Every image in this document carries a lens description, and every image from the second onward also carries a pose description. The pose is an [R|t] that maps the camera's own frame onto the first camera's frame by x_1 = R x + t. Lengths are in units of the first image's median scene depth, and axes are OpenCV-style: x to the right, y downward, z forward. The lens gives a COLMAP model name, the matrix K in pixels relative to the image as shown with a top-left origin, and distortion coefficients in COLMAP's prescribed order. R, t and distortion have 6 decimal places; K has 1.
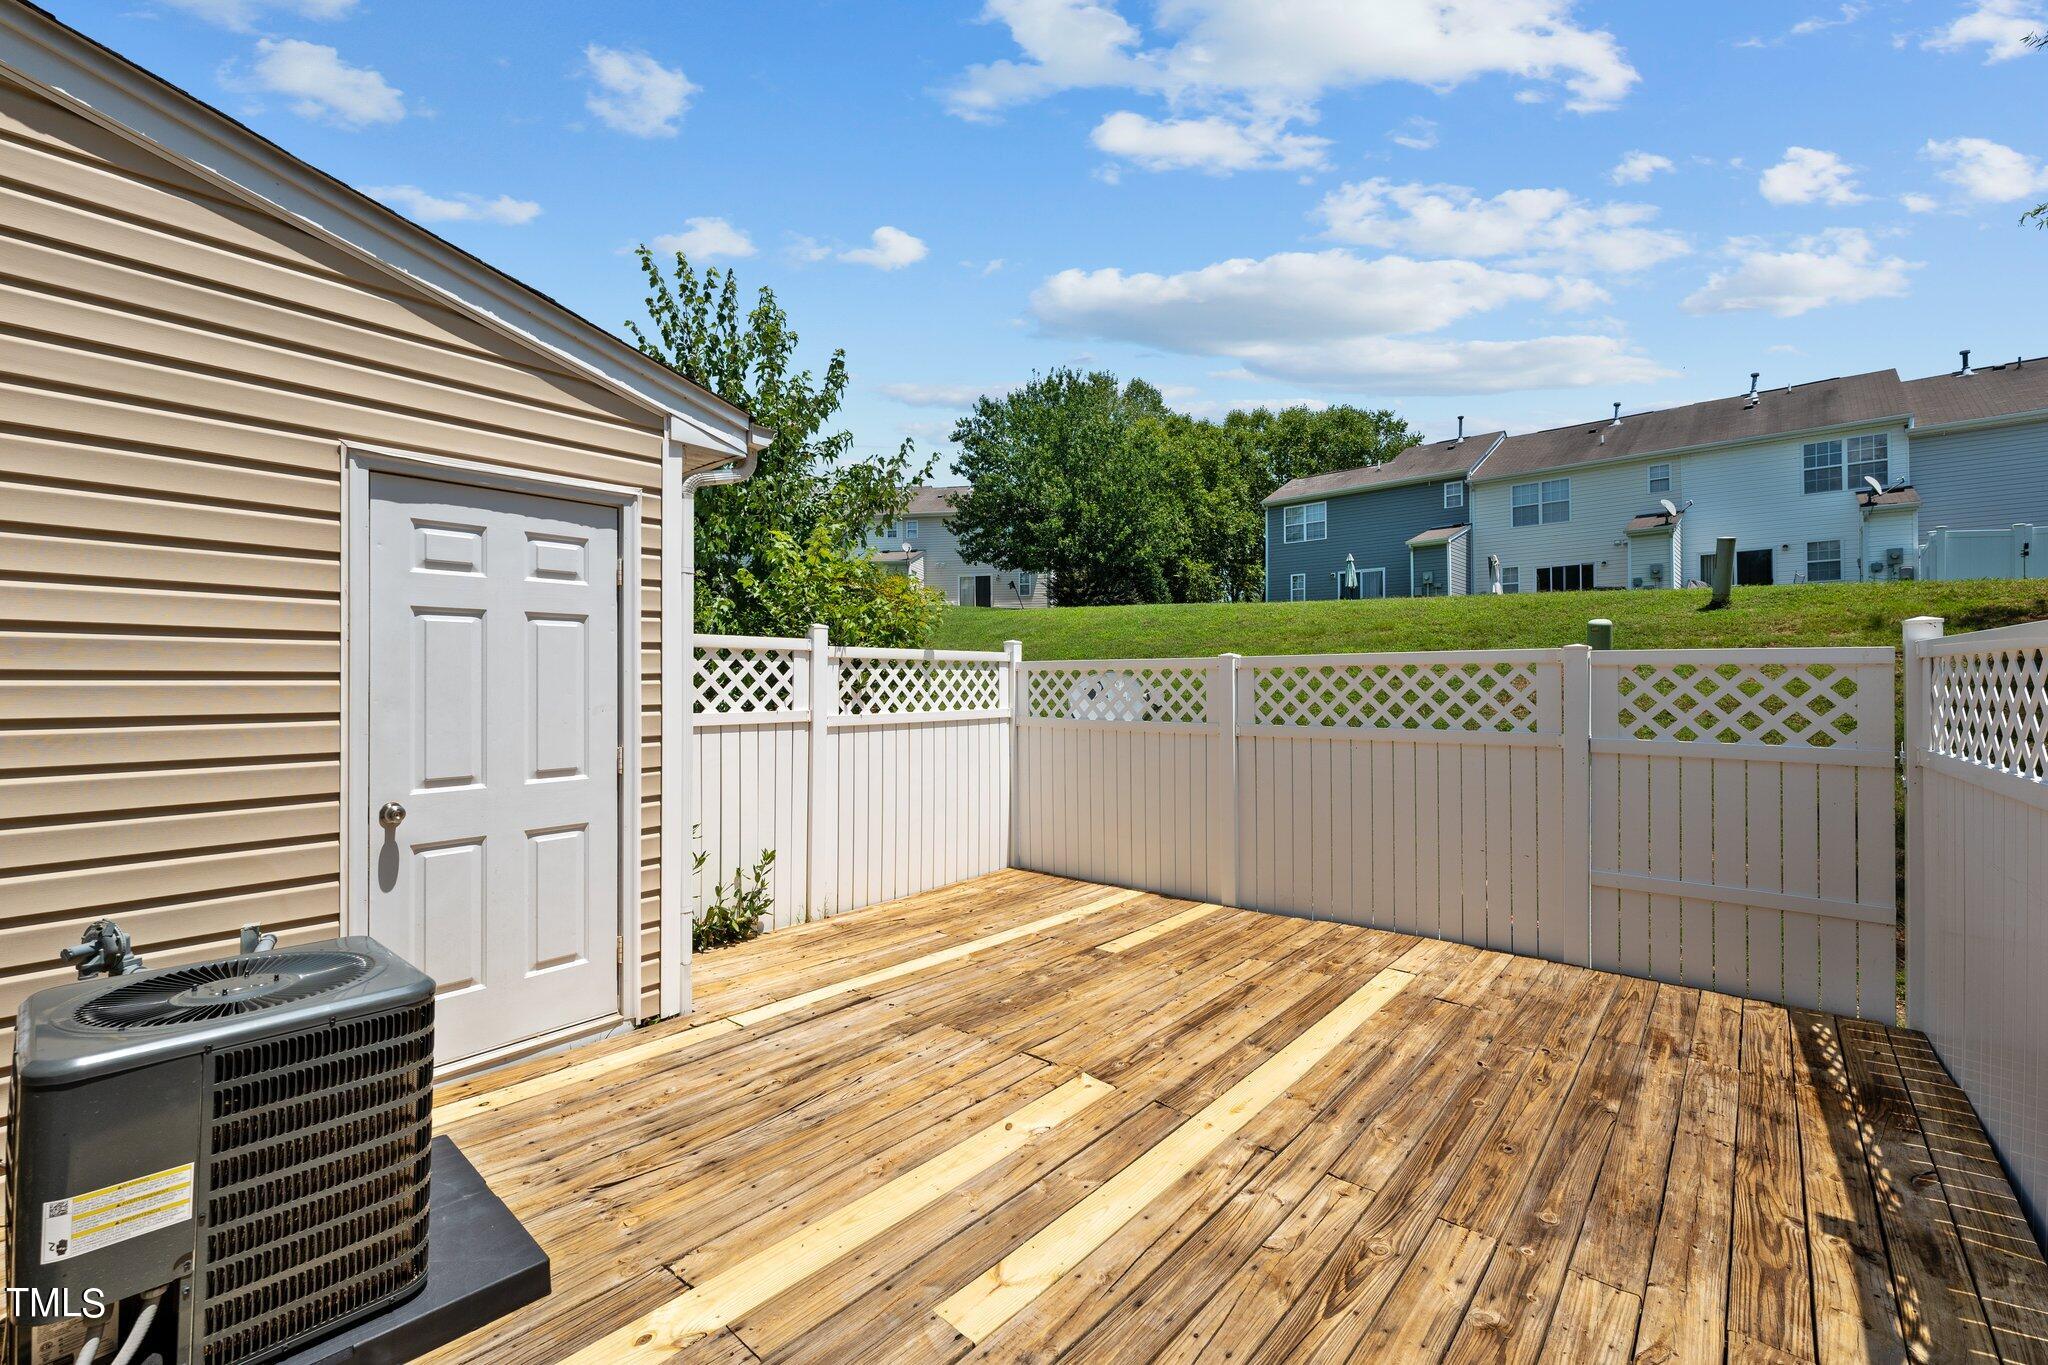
lens RADIAL K [[836.8, 0, 1025.2], [0, 836.8, 680.8], [0, 0, 1]] dist [0.001166, -0.000835]
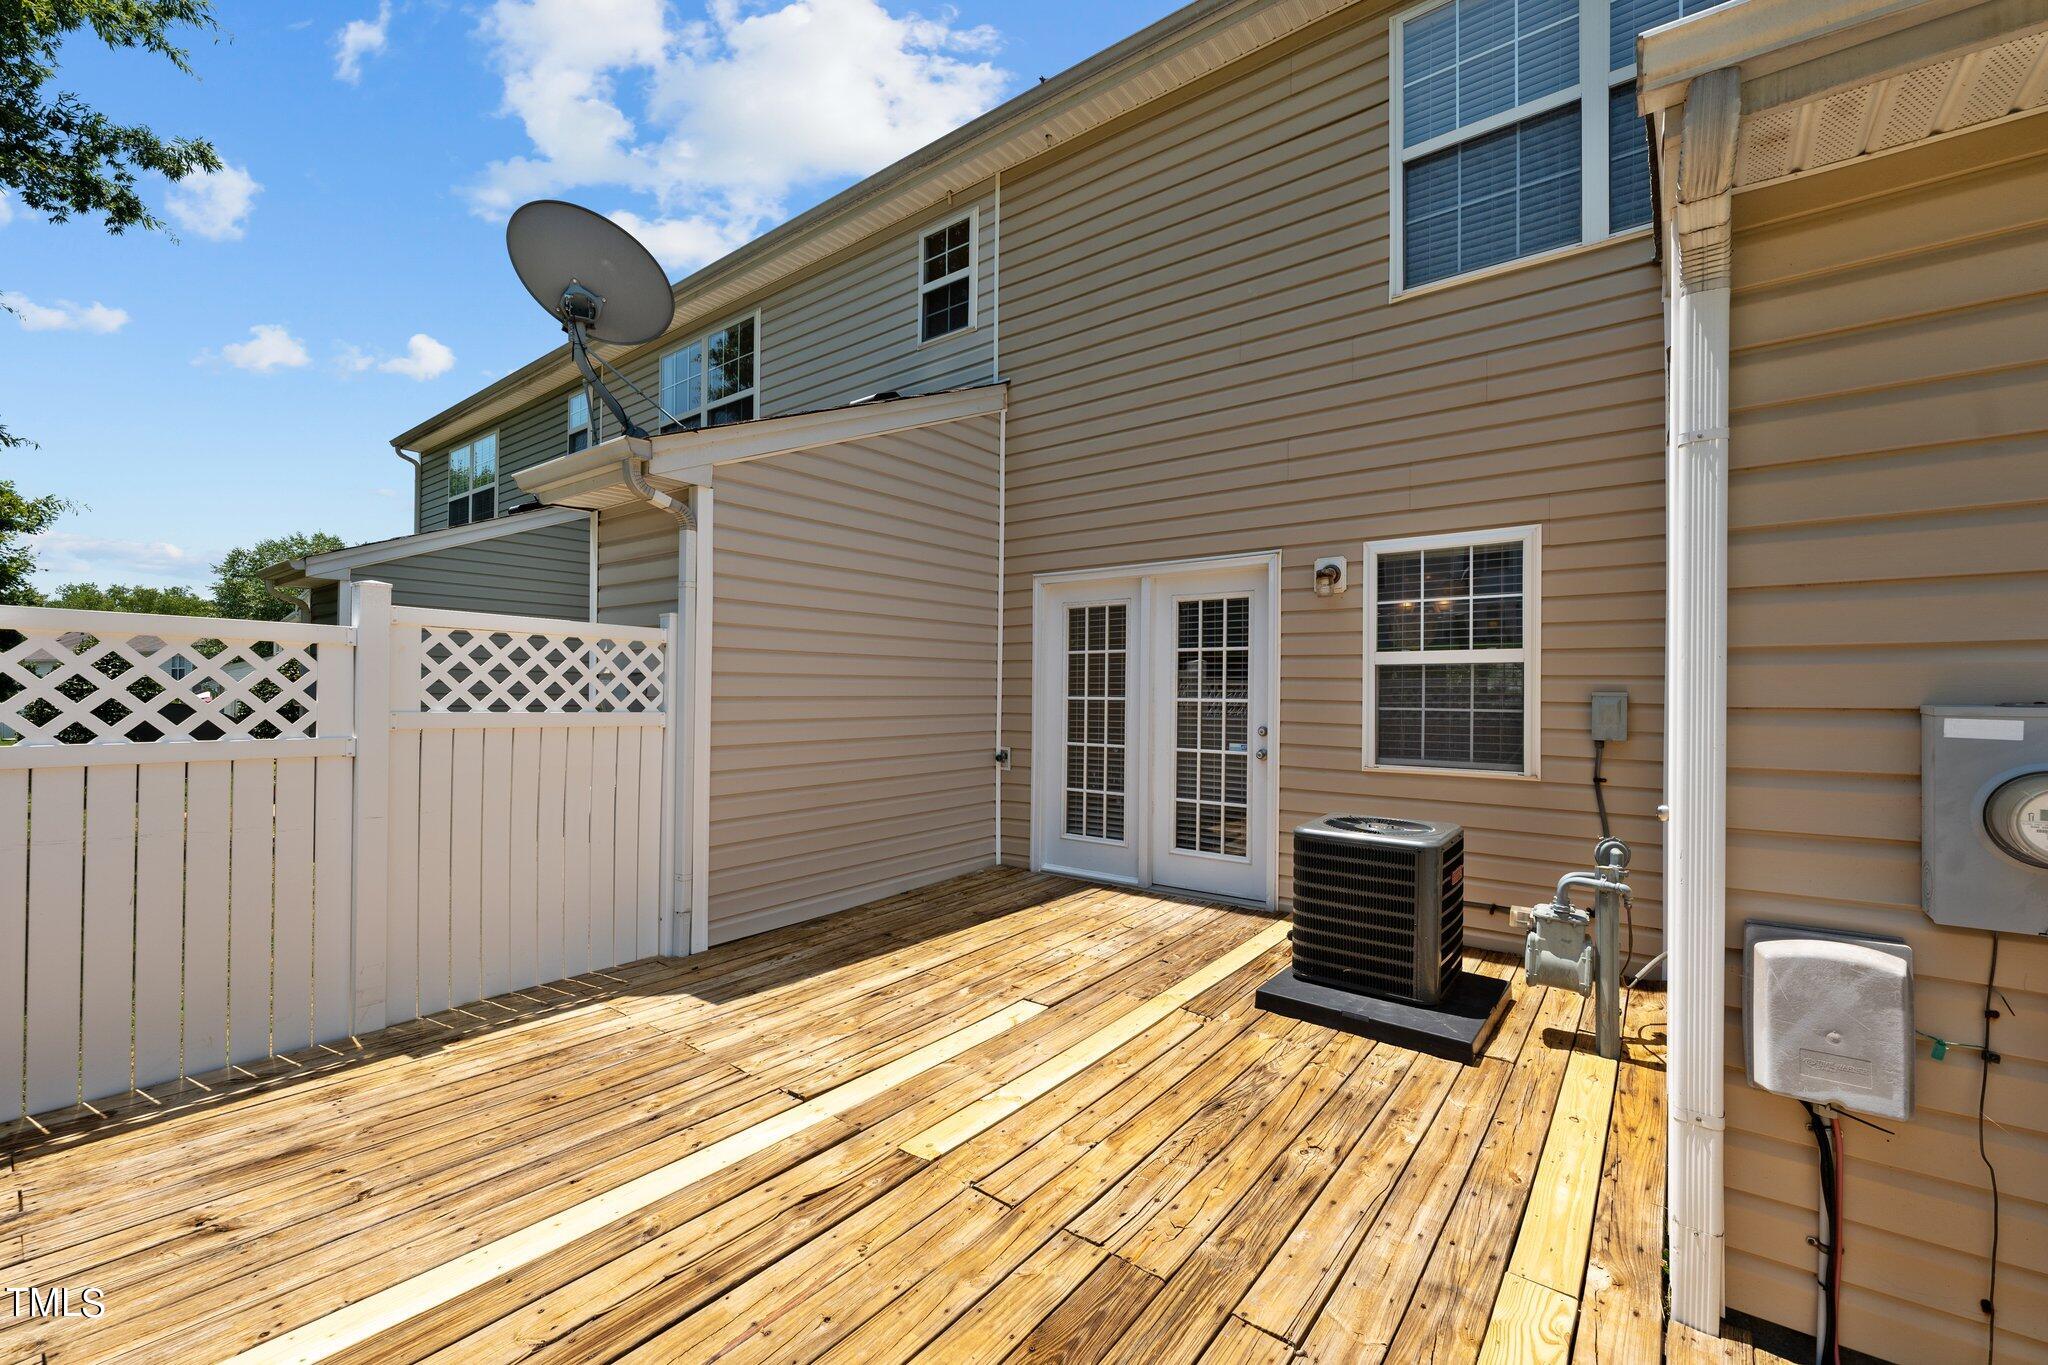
lens RADIAL K [[836.8, 0, 1029.5], [0, 836.8, 682.9], [0, 0, 1]] dist [0.001166, -0.000835]
pose [[-0.998078, -0.009566, -0.061223, 0.036633], [-0.008890, 0.999897, -0.011308, 0.027973], [0.061325, -0.010742, -0.998060, 2.164553]]
